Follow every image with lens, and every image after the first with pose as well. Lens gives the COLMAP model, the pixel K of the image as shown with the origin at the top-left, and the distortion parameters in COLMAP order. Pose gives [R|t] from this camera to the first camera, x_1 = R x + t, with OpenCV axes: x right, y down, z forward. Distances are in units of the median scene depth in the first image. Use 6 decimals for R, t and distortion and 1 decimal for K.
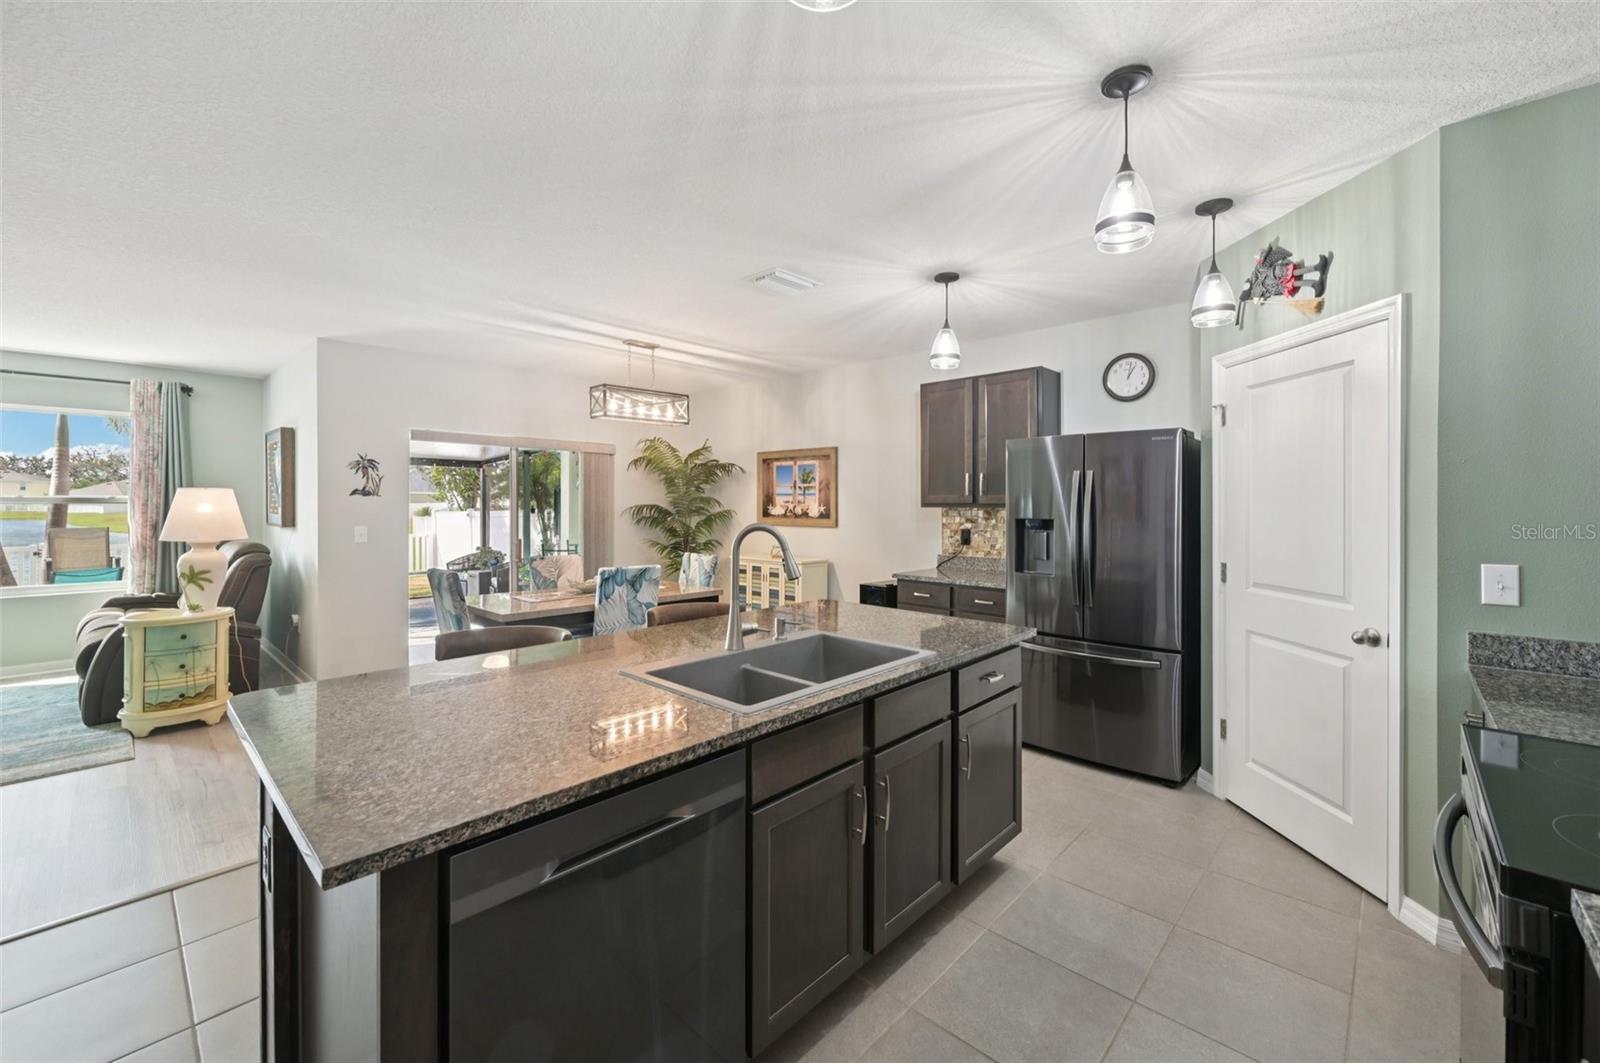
lens RADIAL K [[645.0, 0, 808.1], [0, 645.0, 504.9], [0, 0, 1]] dist [-0.000463, -0.000053]
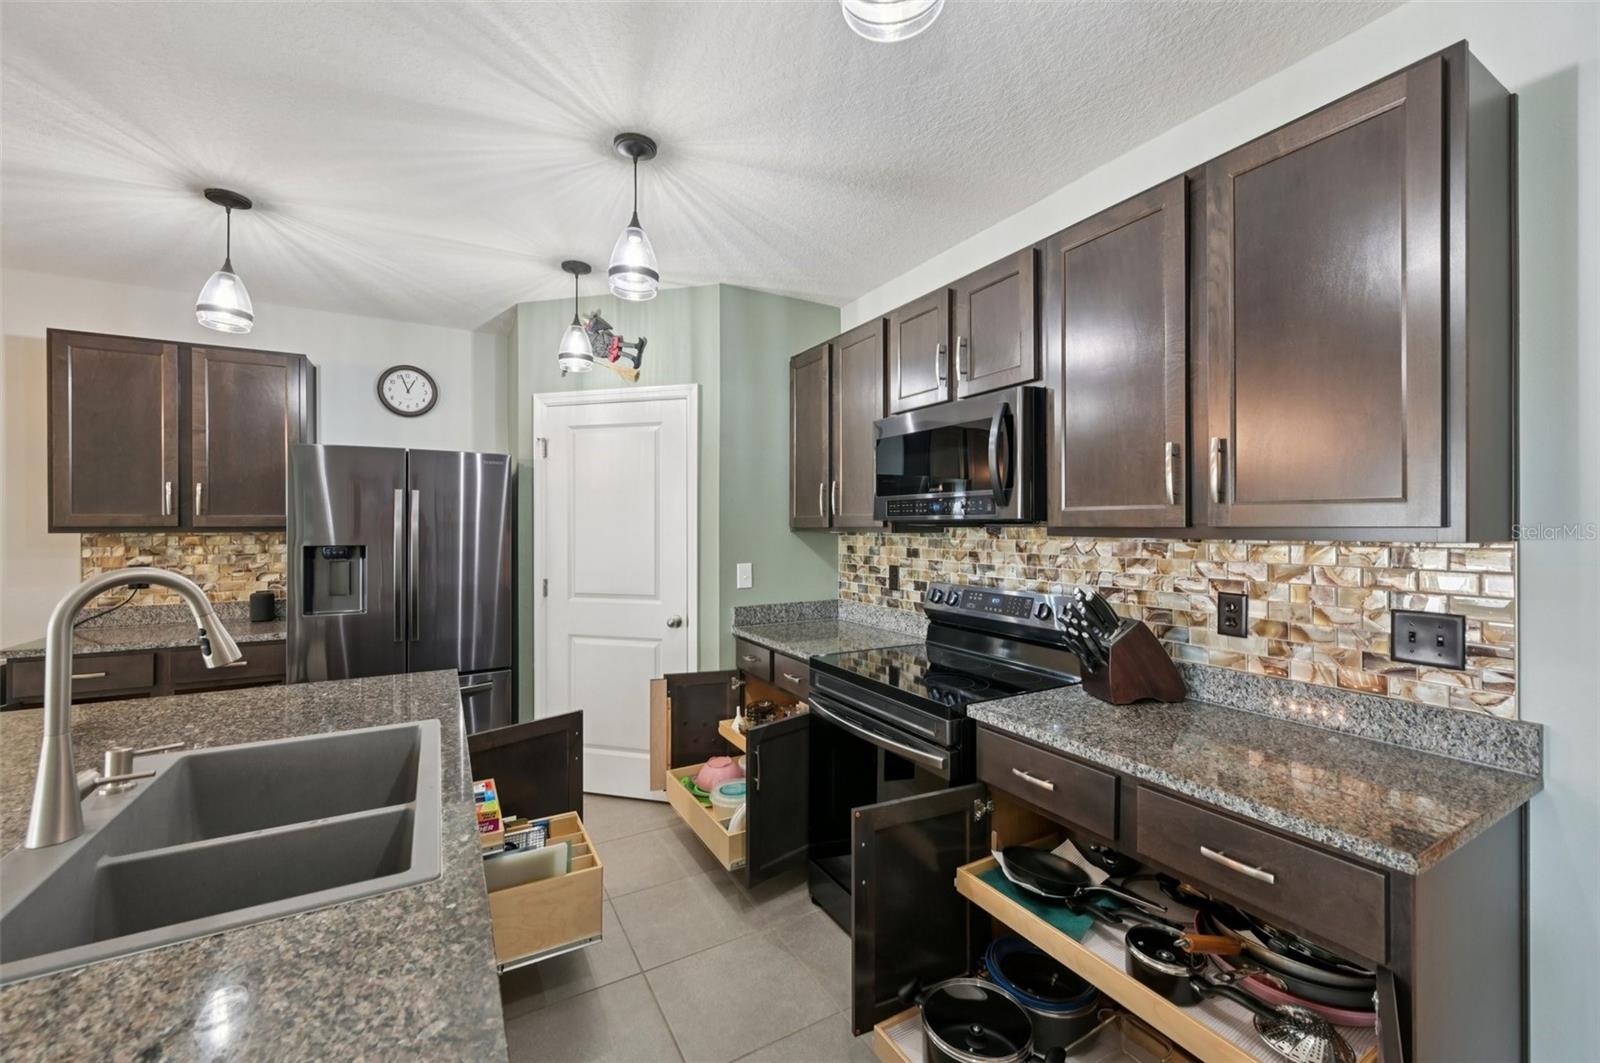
lens RADIAL K [[633.3, 0, 801.1], [0, 633.3, 523.5], [0, 0, 1]] dist [-0.000615, 0.000019]
pose [[0.300738, 0.002158, 0.953704, -0.215439], [0.002407, 0.999993, -0.003022, -0.002026], [-0.953704, 0.003204, 0.300730, 0.190586]]
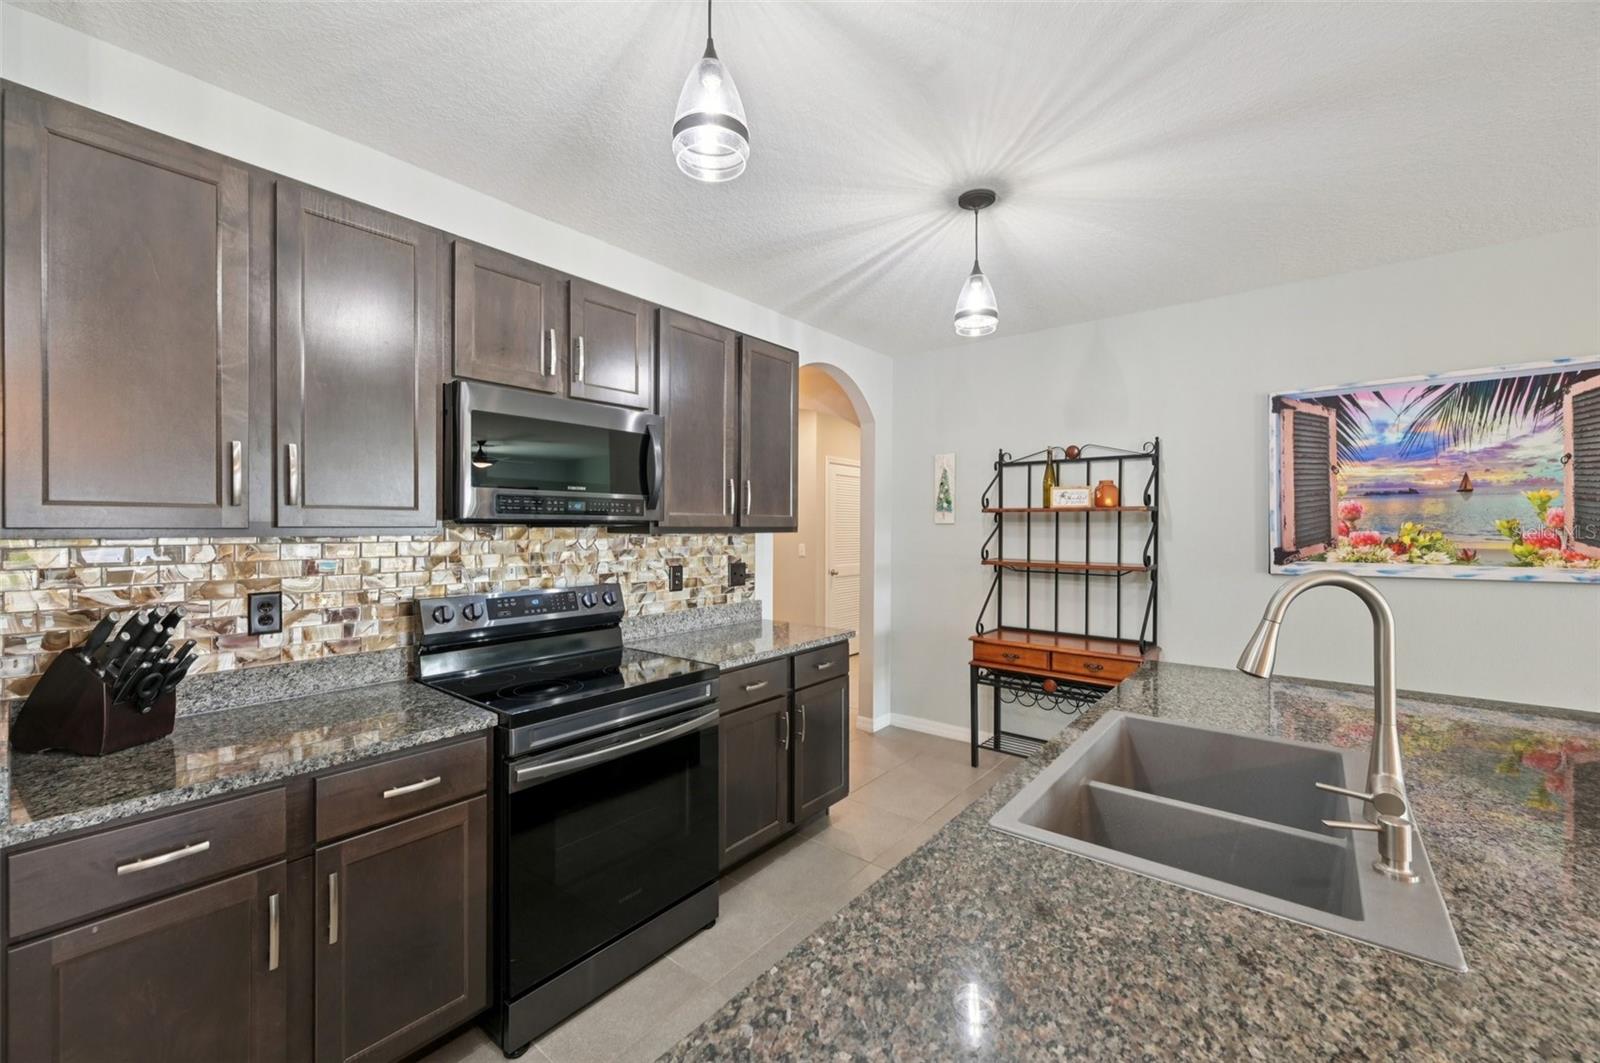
lens RADIAL K [[632.3, 0, 802.9], [0, 632.3, 526.3], [0, 0, 1]] dist [-0.001108, 0.000308]
pose [[-0.997819, -0.004240, -0.065876, 0.204774], [-0.004438, 0.999986, 0.002864, -0.003613], [0.065863, 0.003150, -0.997824, 0.804472]]
